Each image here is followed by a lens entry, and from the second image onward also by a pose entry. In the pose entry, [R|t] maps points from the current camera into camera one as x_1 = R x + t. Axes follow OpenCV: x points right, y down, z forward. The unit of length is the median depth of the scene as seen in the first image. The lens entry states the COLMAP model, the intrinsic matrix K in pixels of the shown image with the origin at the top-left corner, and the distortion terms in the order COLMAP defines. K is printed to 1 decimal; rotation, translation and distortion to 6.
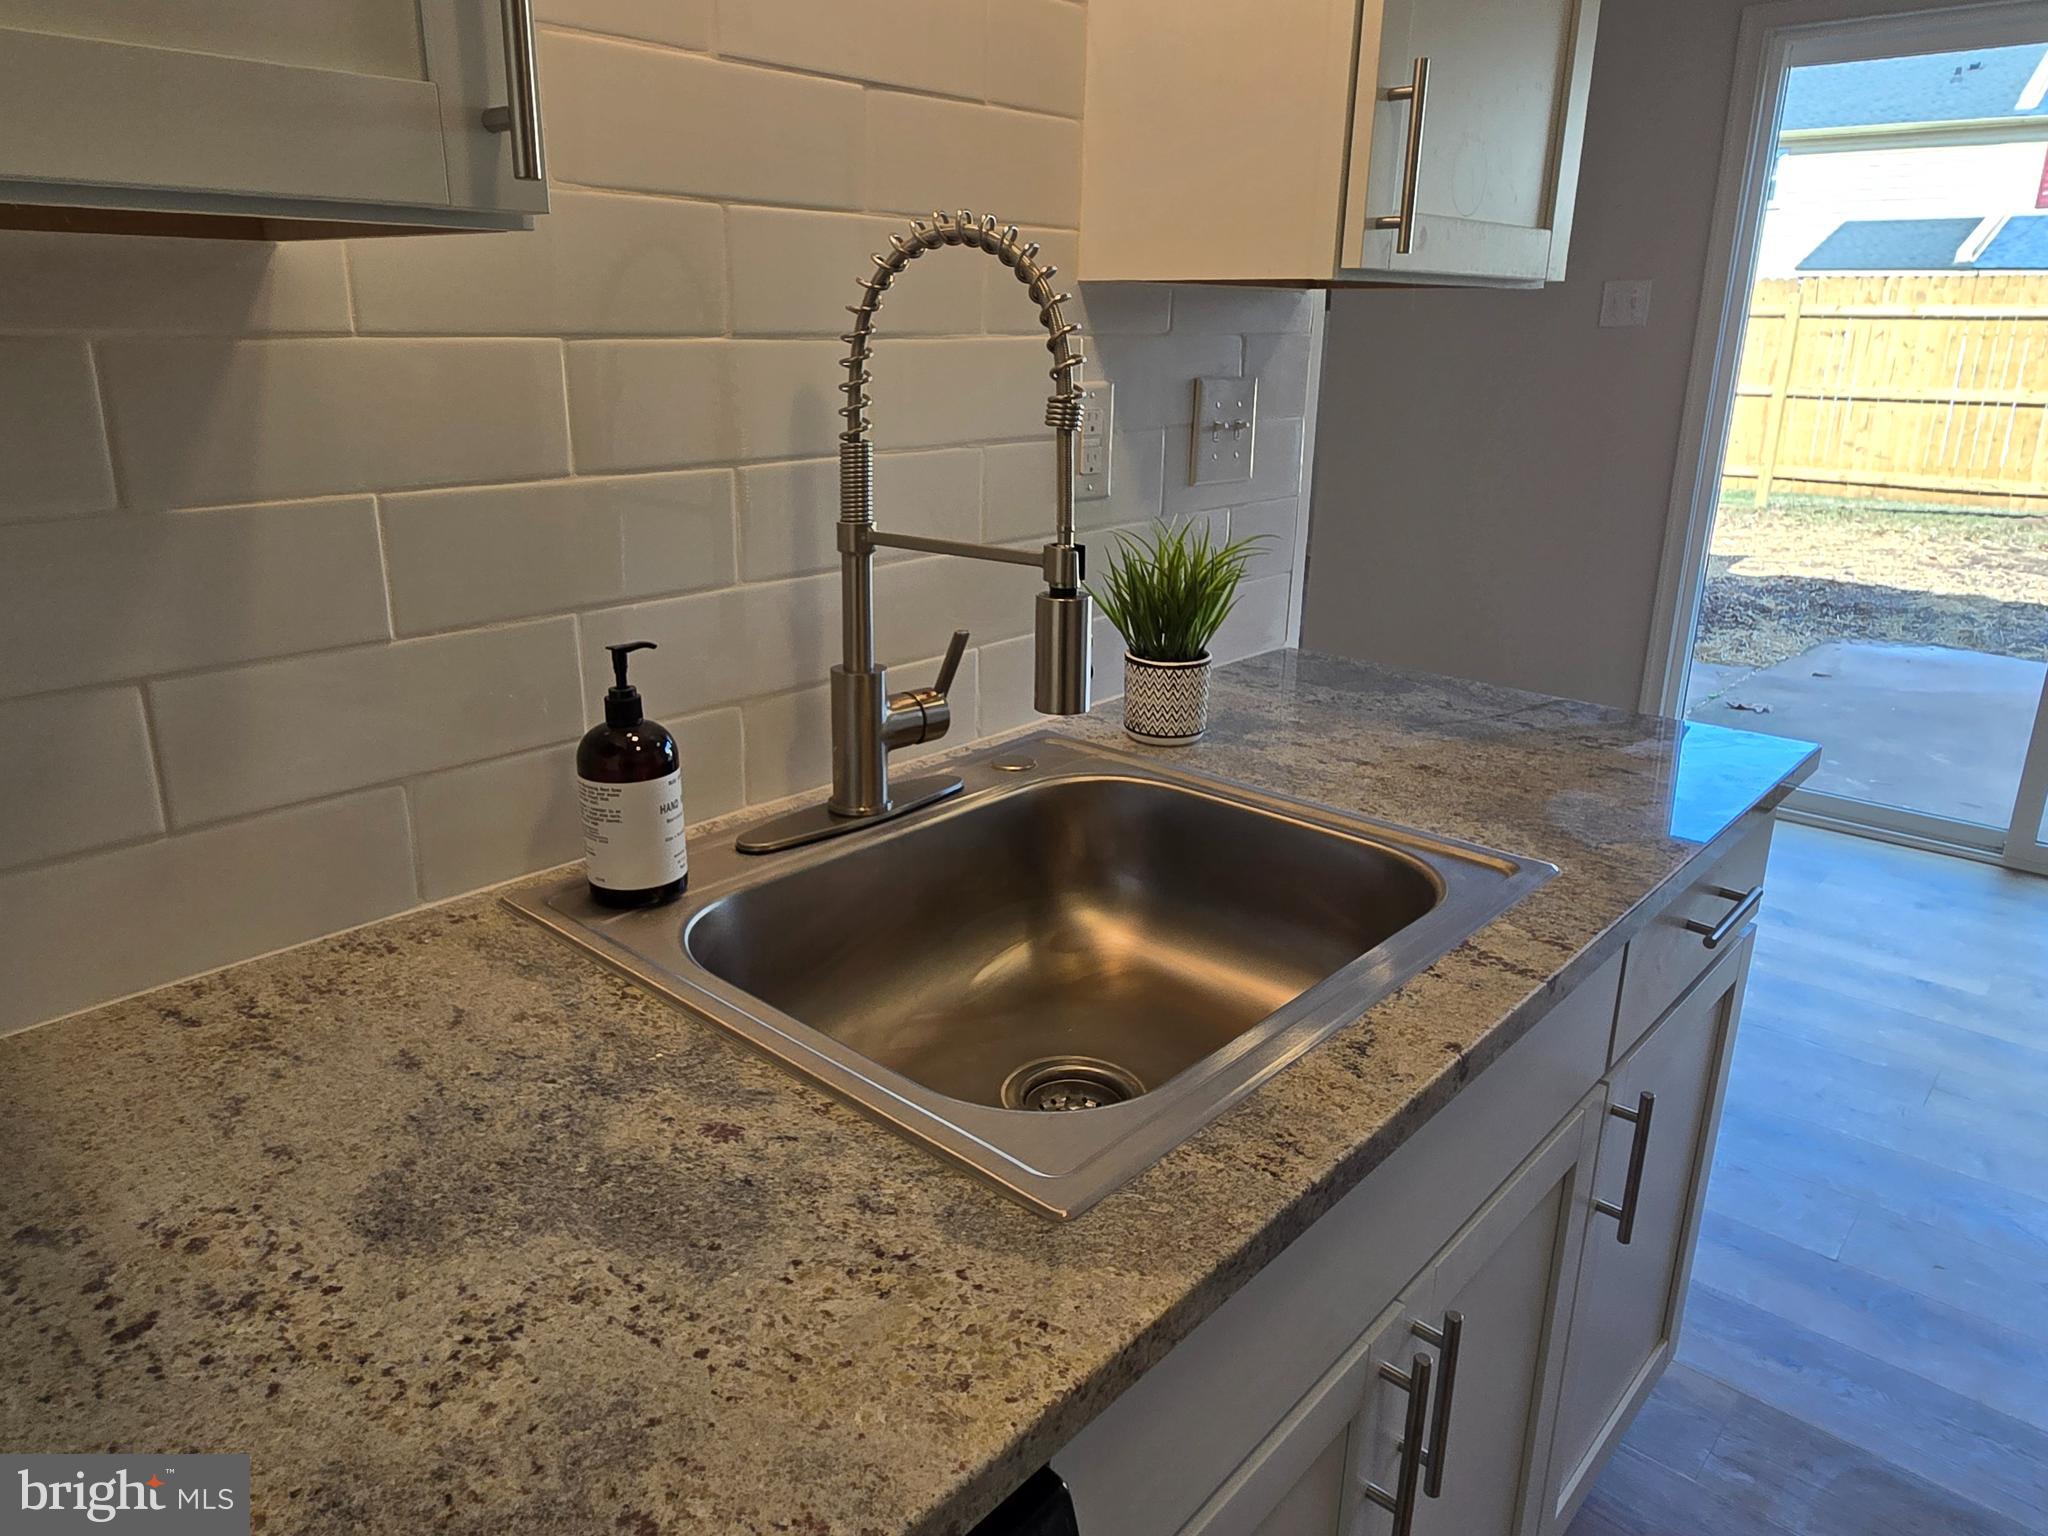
lens RADIAL K [[1381.7, 0, 981.6], [0, 1381.7, 758.3], [0, 0, 1]] dist [0.000042, -0.000505]
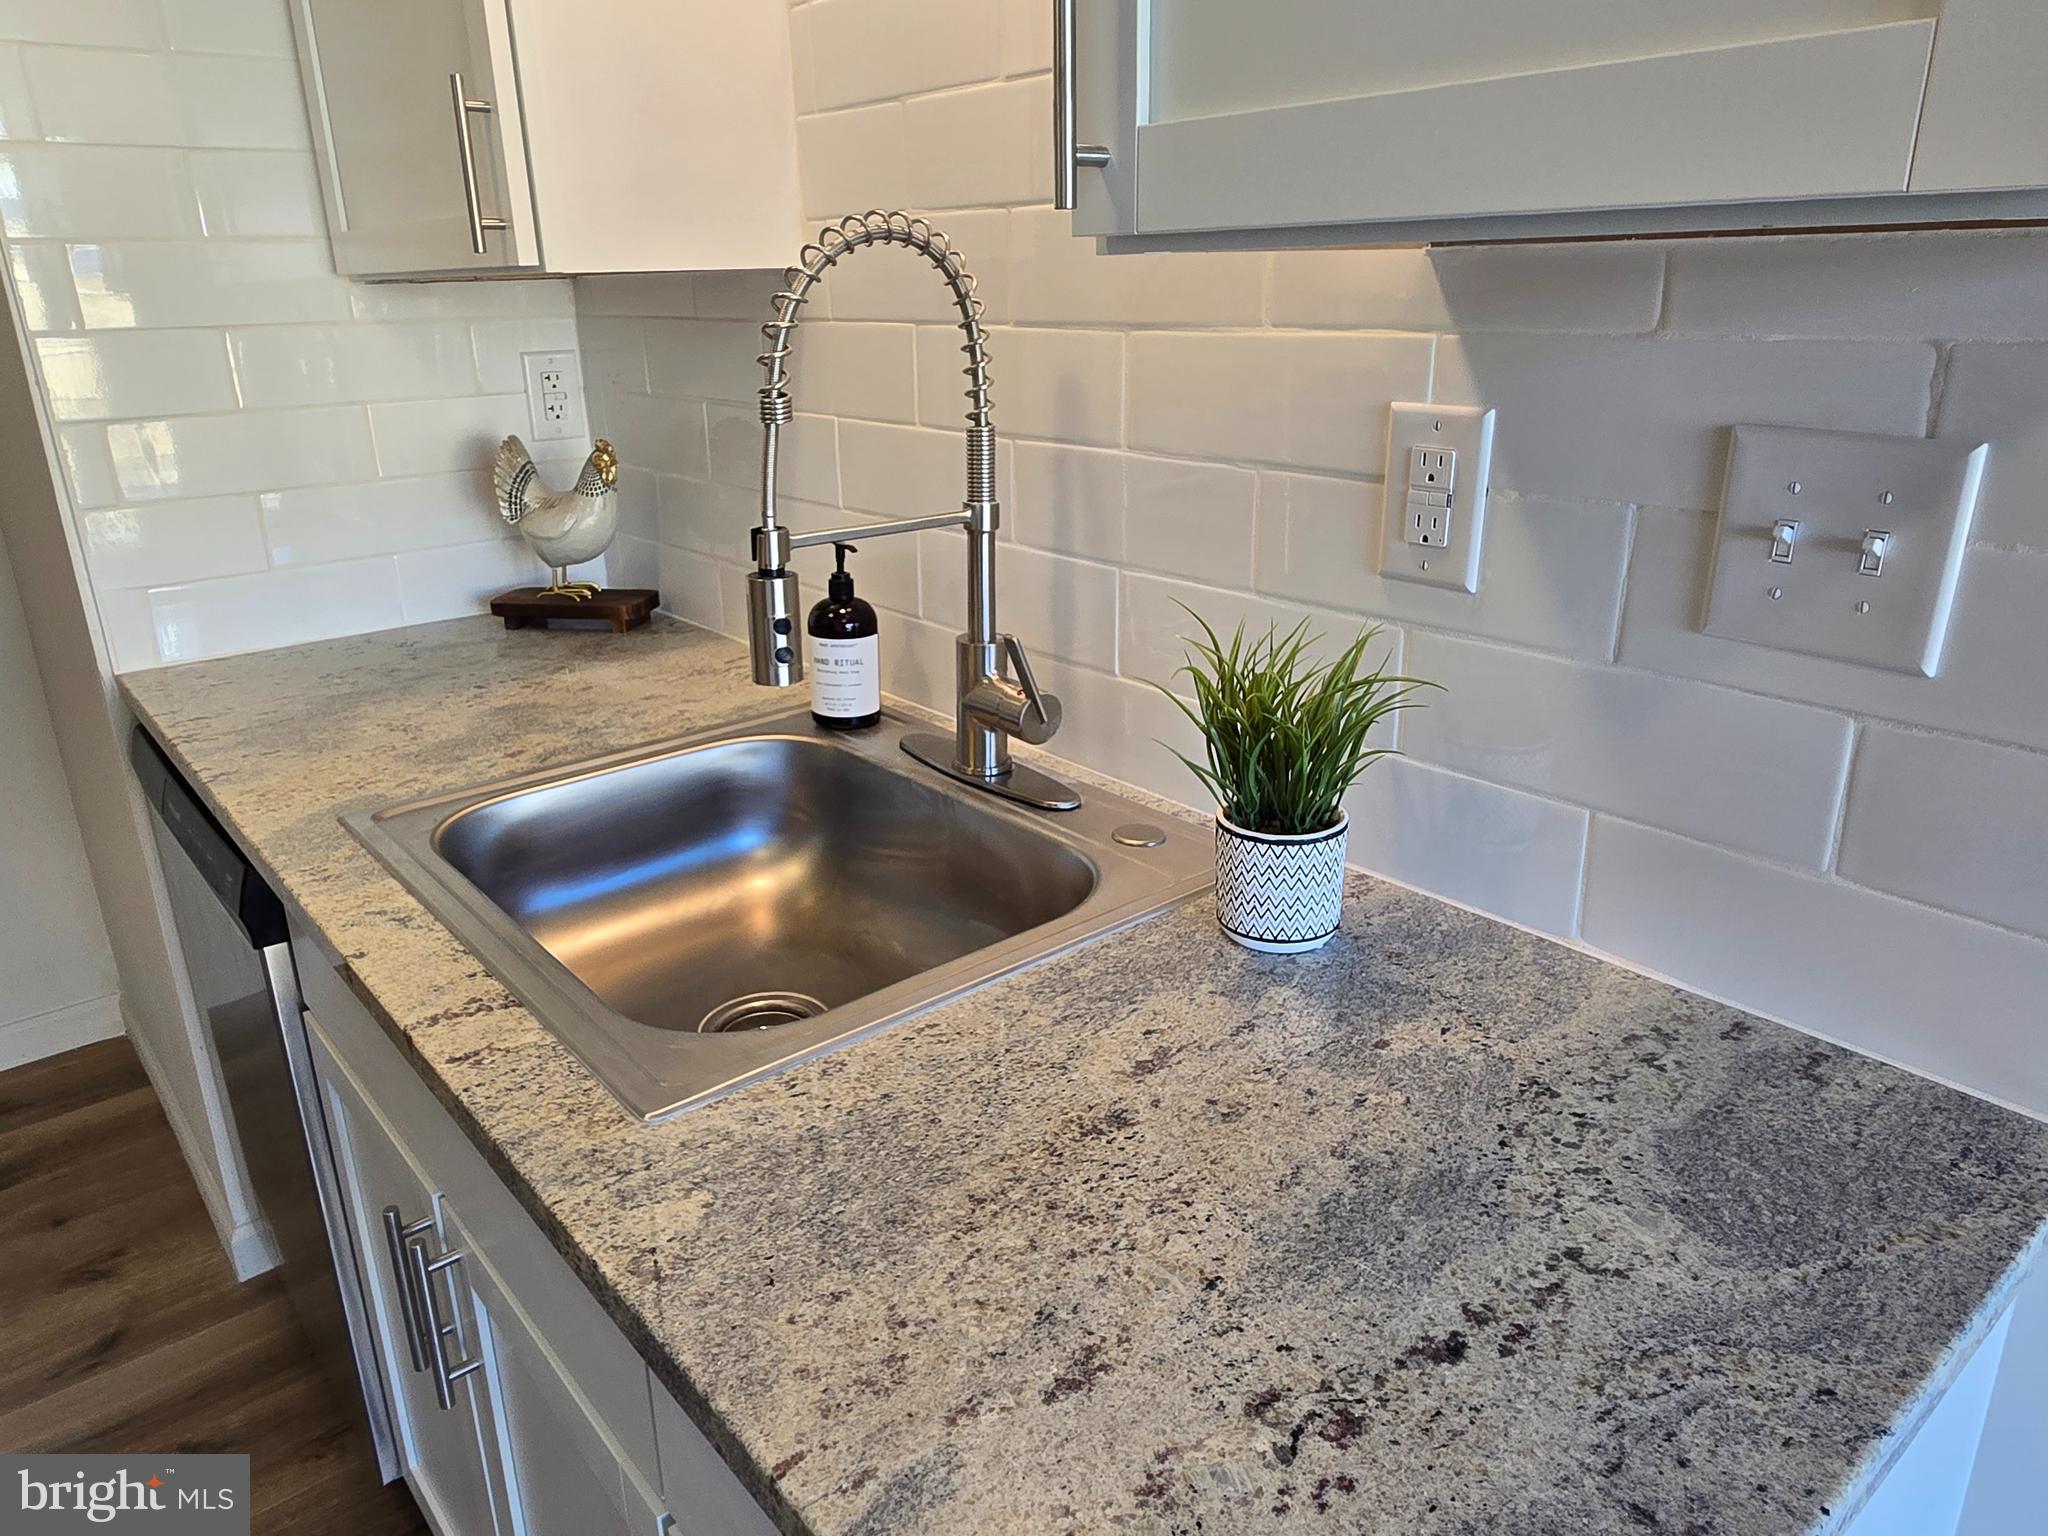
lens RADIAL K [[1365.6, 0, 1007.9], [0, 1365.6, 752.1], [0, 0, 1]] dist [0.003933, 0.001509]
pose [[-0.132796, 0.317006, -0.939080, 0.752799], [-0.286138, 0.894868, 0.342545, -0.286585], [0.948942, 0.314195, -0.028127, 0.871363]]
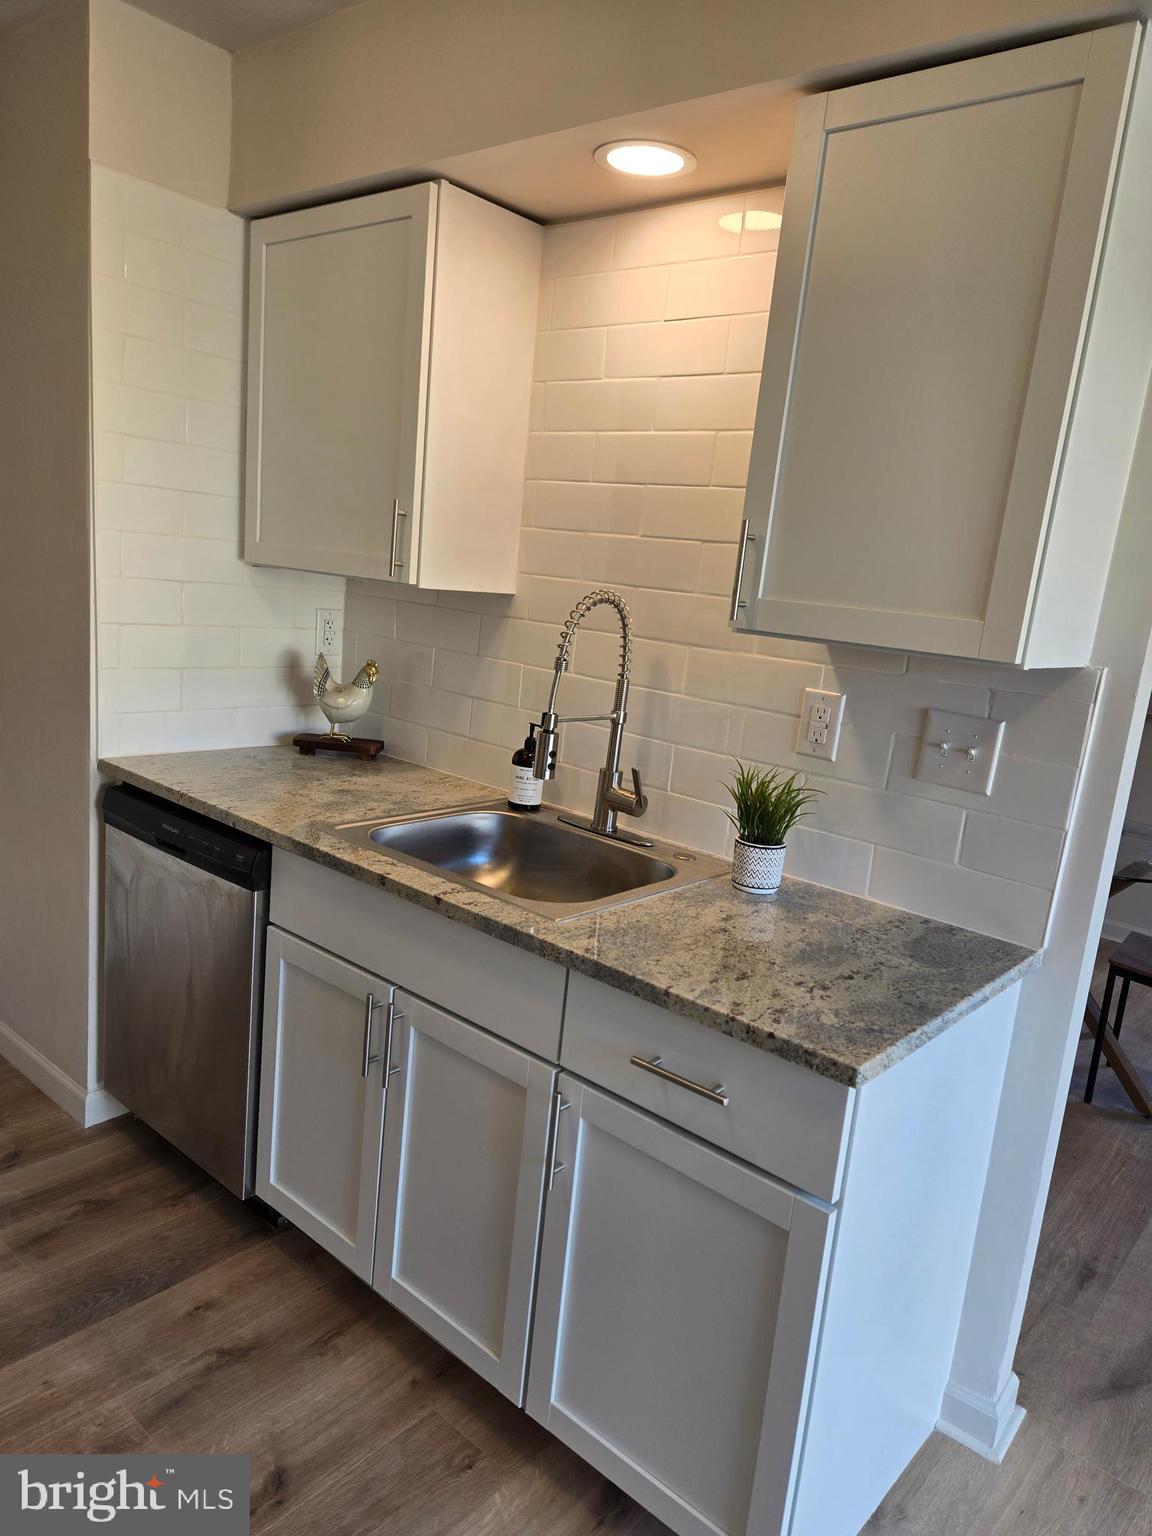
lens RADIAL K [[1024.6, 0, 578.3], [0, 1024.6, 784.6], [0, 0, 1]] dist [0.096414, -0.092307]
pose [[0.034217, 0.198081, -0.979588, 1.351762], [-0.399159, 0.901302, 0.168309, -0.259411], [0.916243, 0.385252, 0.109906, 0.614729]]
